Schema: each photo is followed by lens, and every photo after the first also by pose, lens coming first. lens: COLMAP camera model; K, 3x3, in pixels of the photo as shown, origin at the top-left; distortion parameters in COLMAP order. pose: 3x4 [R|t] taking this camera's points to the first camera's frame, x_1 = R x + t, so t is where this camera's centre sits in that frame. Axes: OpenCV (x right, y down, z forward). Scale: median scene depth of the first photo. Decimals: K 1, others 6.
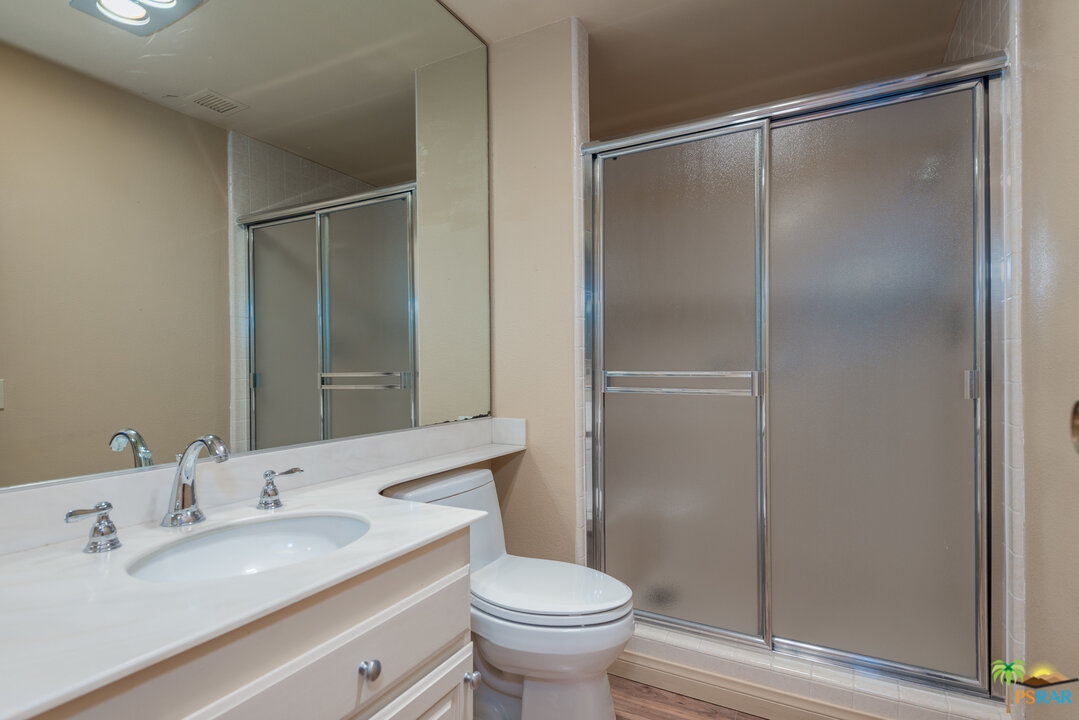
lens RADIAL K [[554.5, 0, 541.4], [0, 554.5, 363.9], [0, 0, 1]] dist [0.014167, -0.002373]
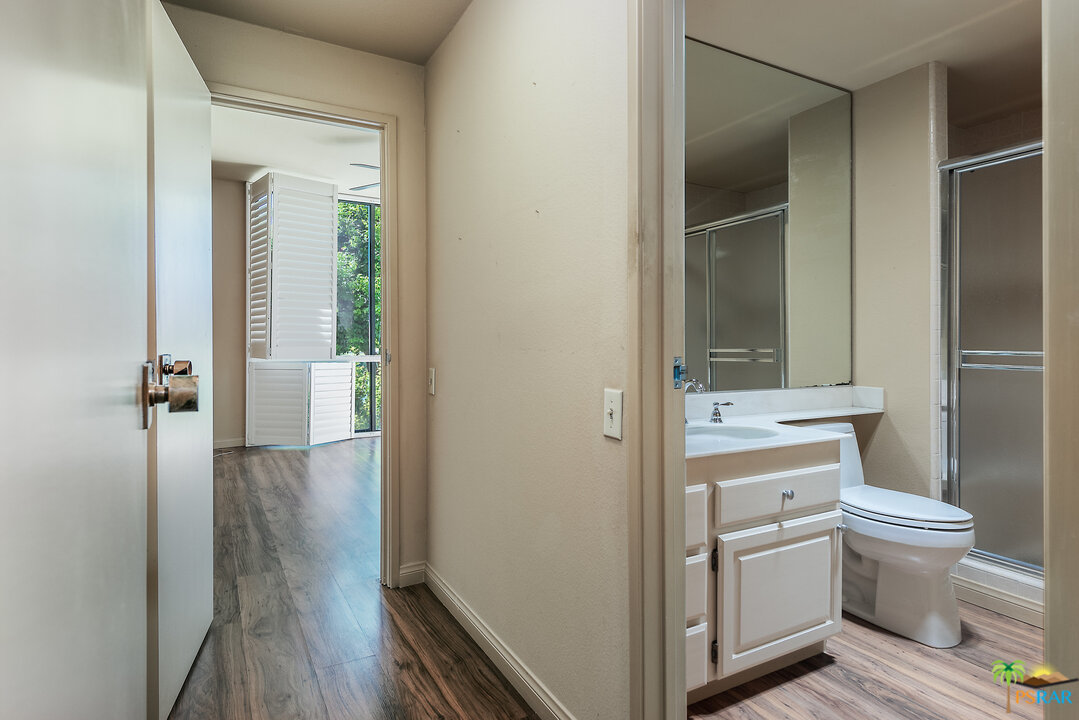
lens RADIAL K [[570.4, 0, 554.9], [0, 570.4, 340.3], [0, 0, 1]] dist [0.010367, -0.001910]
pose [[0.845614, 0.005539, -0.533766, 0.034138], [-0.005930, 0.999982, 0.000983, -0.004579], [0.533762, 0.002334, 0.845632, -0.497859]]
